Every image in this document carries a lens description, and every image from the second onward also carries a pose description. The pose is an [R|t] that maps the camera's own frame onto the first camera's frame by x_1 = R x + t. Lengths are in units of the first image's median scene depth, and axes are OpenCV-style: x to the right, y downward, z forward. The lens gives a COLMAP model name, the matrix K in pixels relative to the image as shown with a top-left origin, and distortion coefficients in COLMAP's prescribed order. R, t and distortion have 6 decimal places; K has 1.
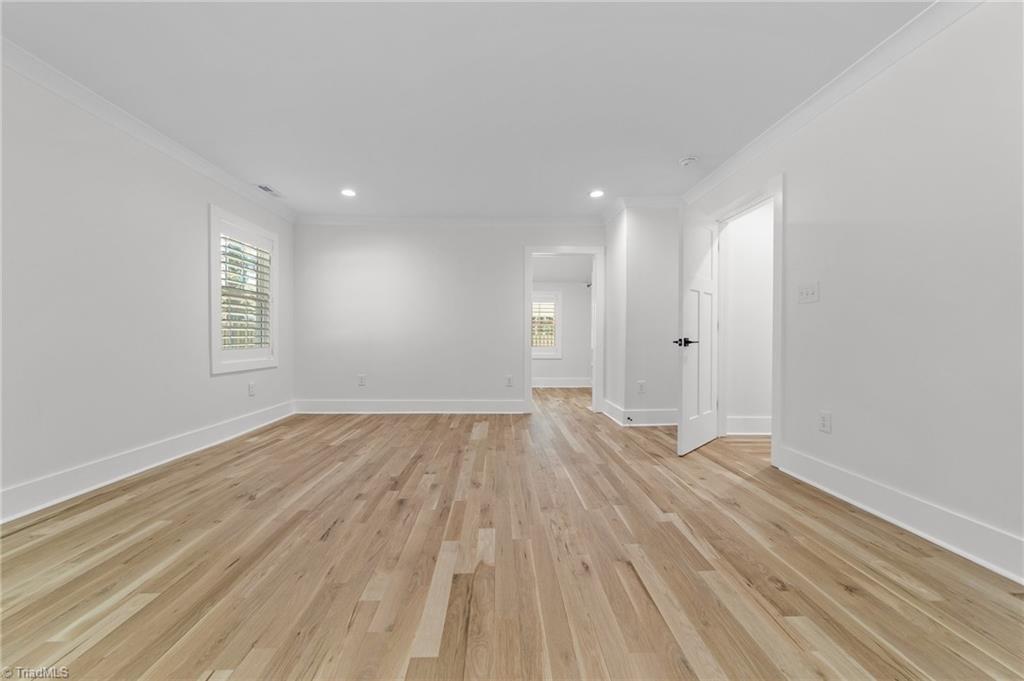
lens RADIAL K [[394.6, 0, 509.5], [0, 394.6, 335.1], [0, 0, 1]] dist [-0.015610, 0.008605]
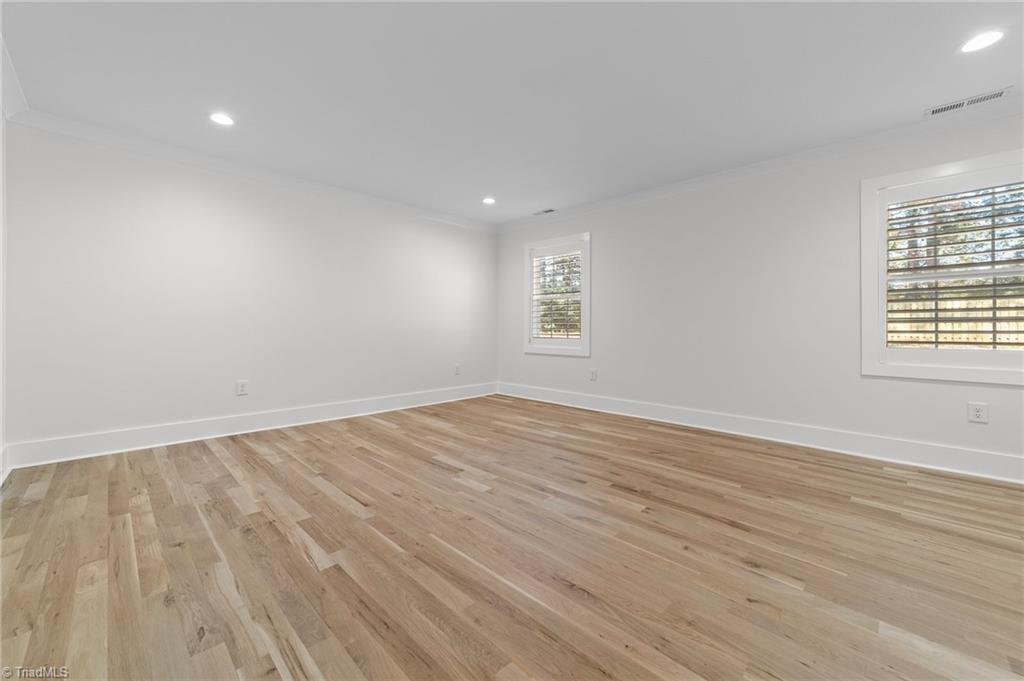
lens RADIAL K [[394.6, 0, 509.5], [0, 394.6, 335.1], [0, 0, 1]] dist [-0.015610, 0.008605]
pose [[-0.720816, 0.008470, -0.693075, 0.713790], [-0.000736, 0.999915, 0.012986, 0.000881], [0.693127, 0.009871, -0.720748, 1.877863]]
